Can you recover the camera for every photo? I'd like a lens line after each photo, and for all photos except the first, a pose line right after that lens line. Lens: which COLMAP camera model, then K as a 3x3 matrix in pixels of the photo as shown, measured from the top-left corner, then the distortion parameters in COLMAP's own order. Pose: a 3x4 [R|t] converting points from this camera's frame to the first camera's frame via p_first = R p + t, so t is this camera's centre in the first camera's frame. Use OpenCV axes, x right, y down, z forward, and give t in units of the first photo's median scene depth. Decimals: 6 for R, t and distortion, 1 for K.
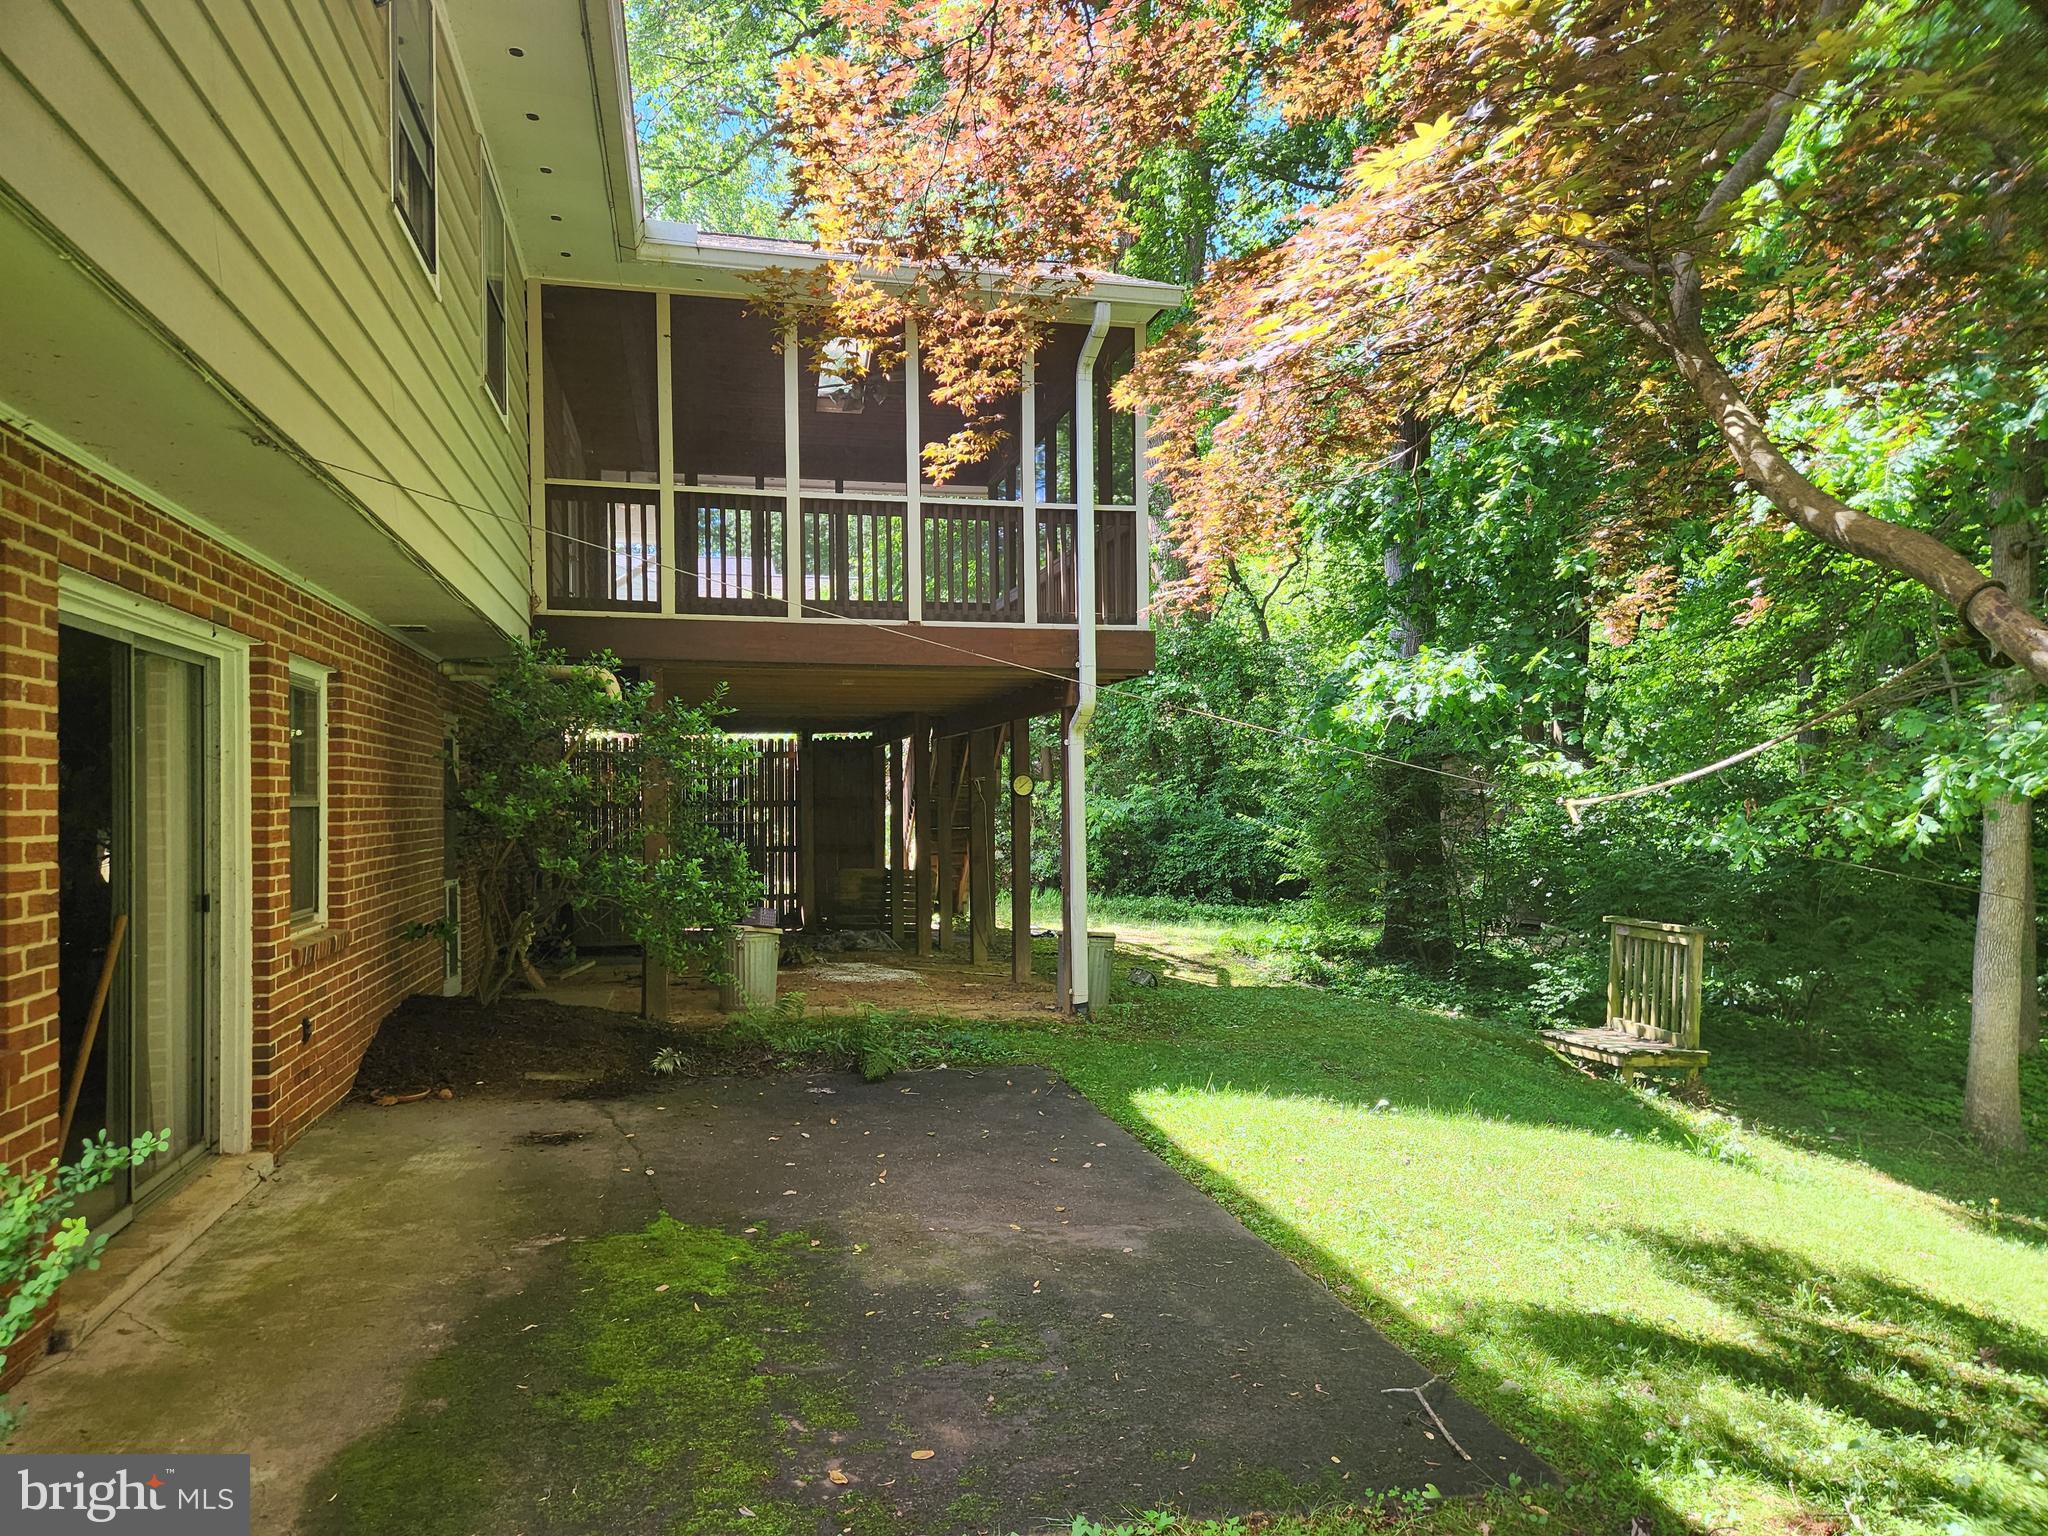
lens RADIAL K [[1358.2, 0, 1003.0], [0, 1358.2, 798.5], [0, 0, 1]] dist [0.071839, -0.056803]
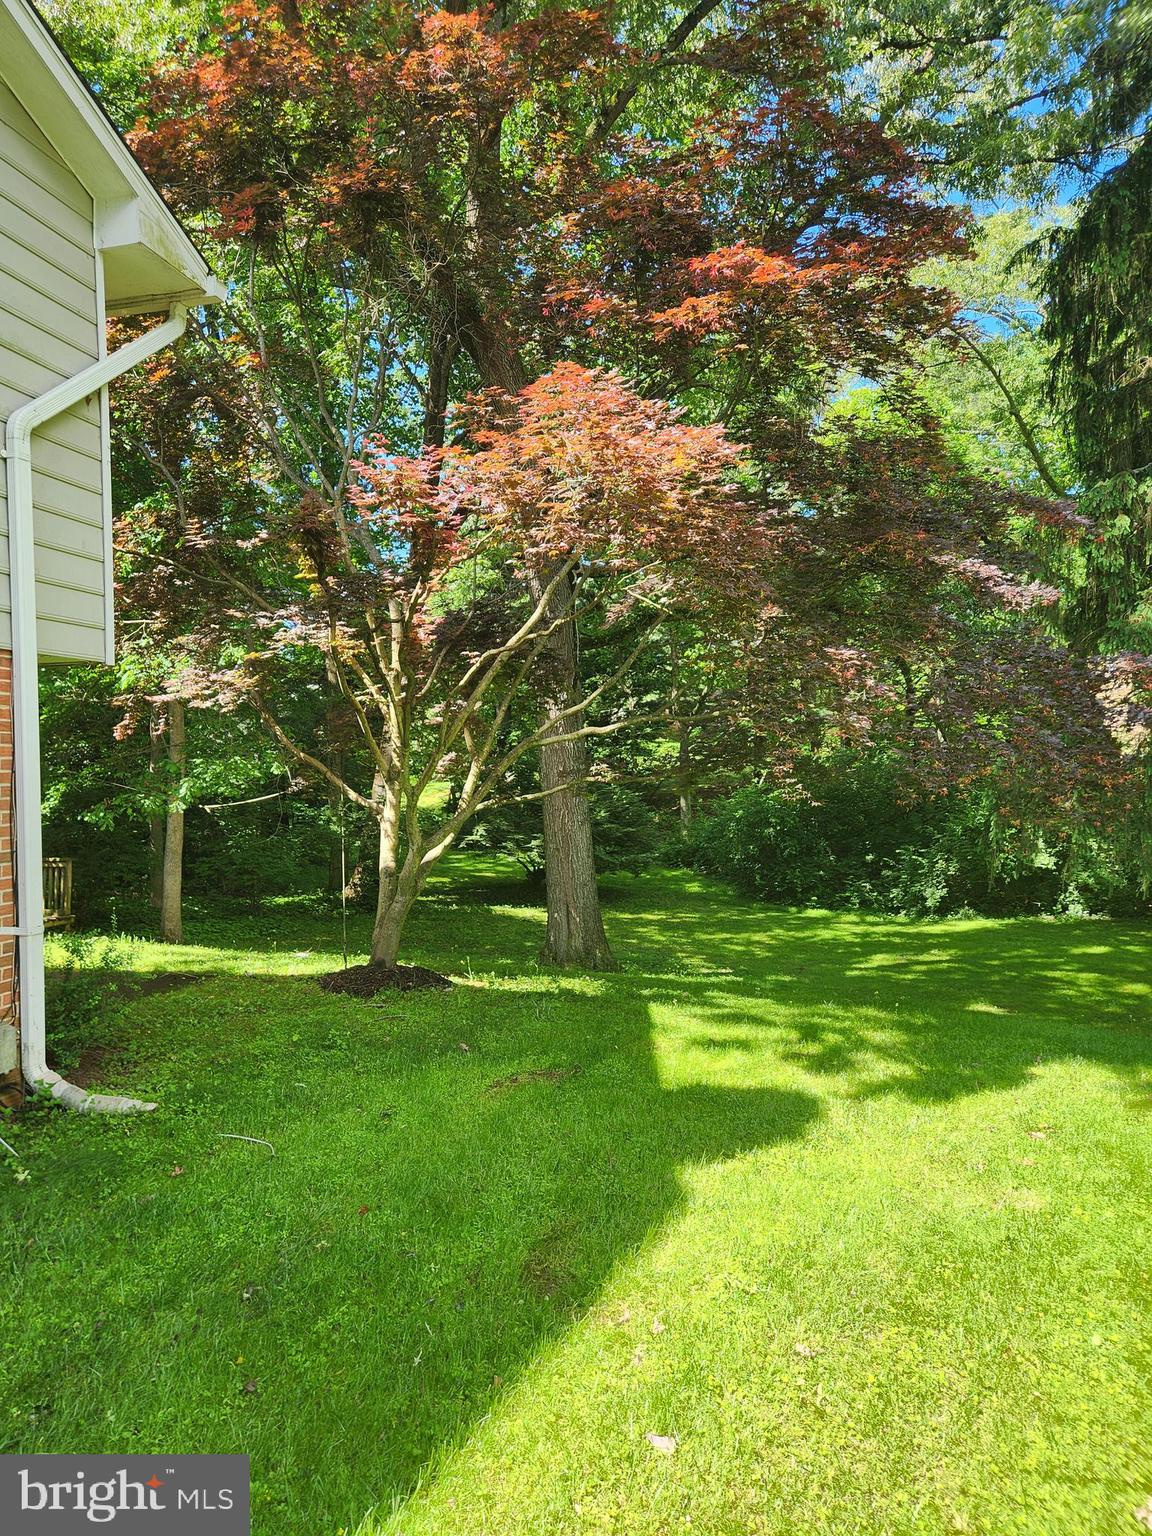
lens RADIAL K [[1018.7, 0, 580.8], [0, 1018.7, 766.1], [0, 0, 1]] dist [0.071839, -0.056803]
pose [[0.427893, -0.005859, 0.903810, -0.587711], [0.020996, 0.999774, -0.003459, -0.024495], [-0.903585, 0.020457, 0.427919, -0.391839]]
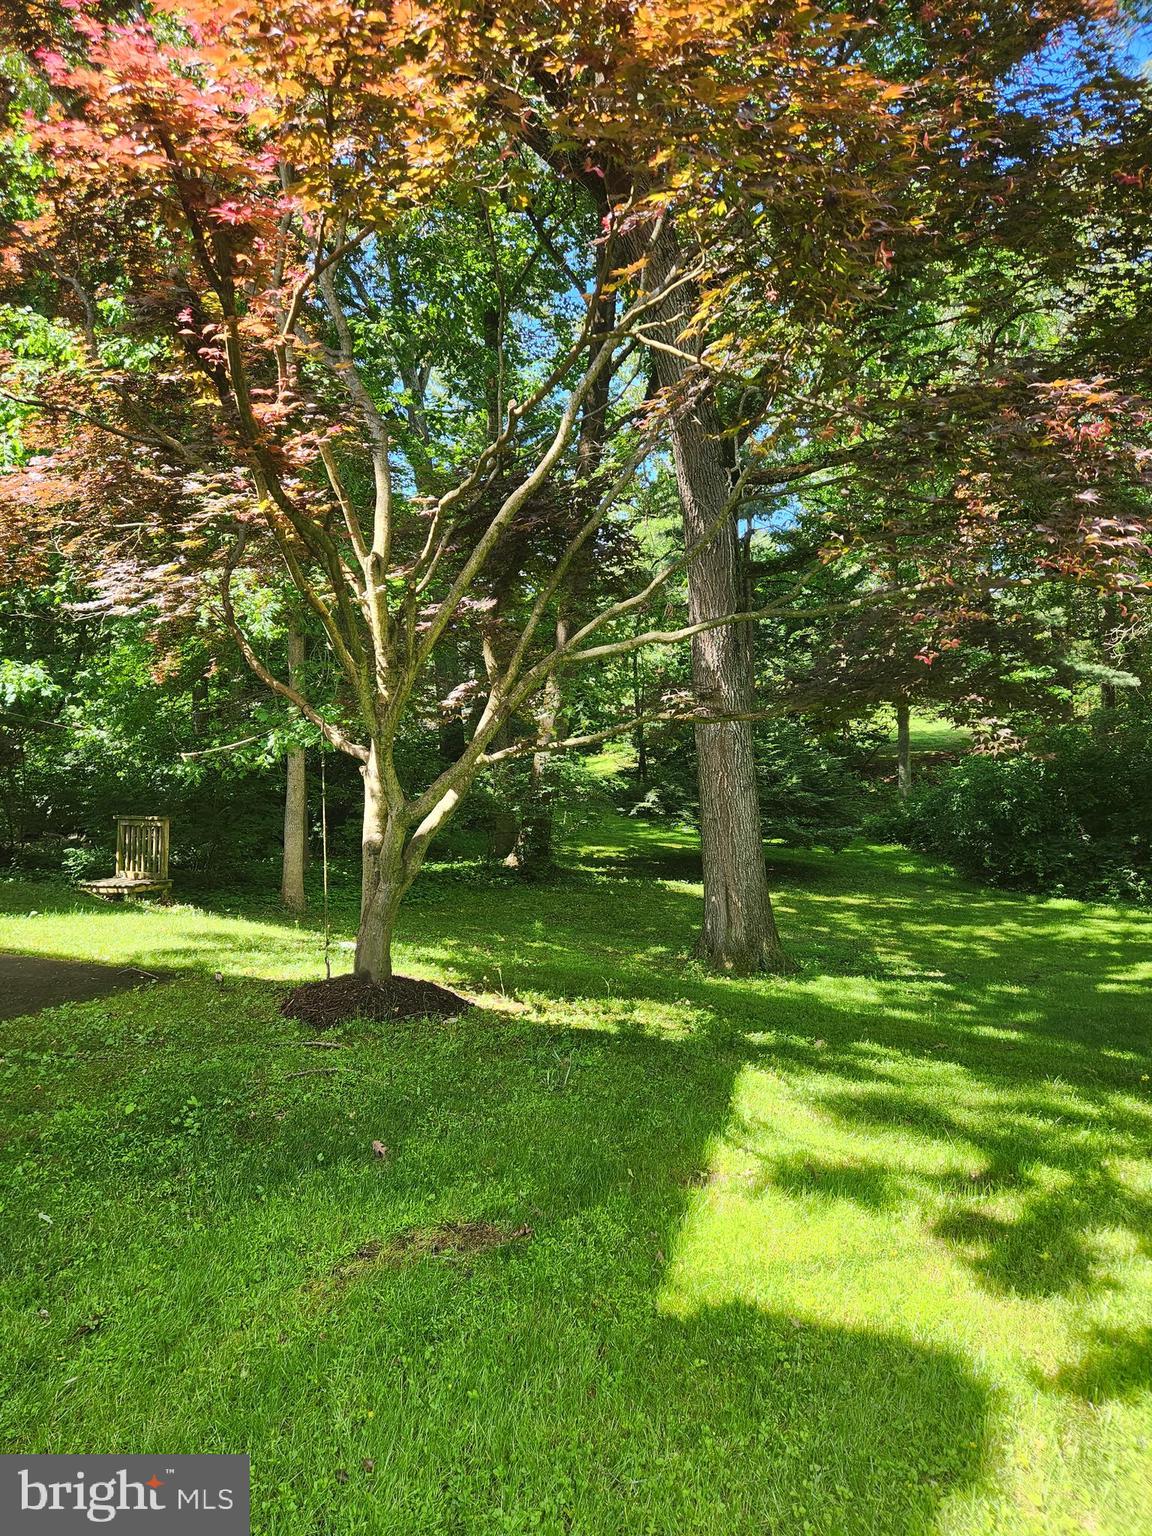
lens RADIAL K [[1018.7, 0, 571.0], [0, 1018.7, 764.6], [0, 0, 1]] dist [0.071839, -0.056803]
pose [[0.629242, -0.025555, 0.776789, -0.252692], [0.014883, 0.999672, 0.020831, -0.000119], [-0.777067, -0.001547, 0.629416, -0.341755]]
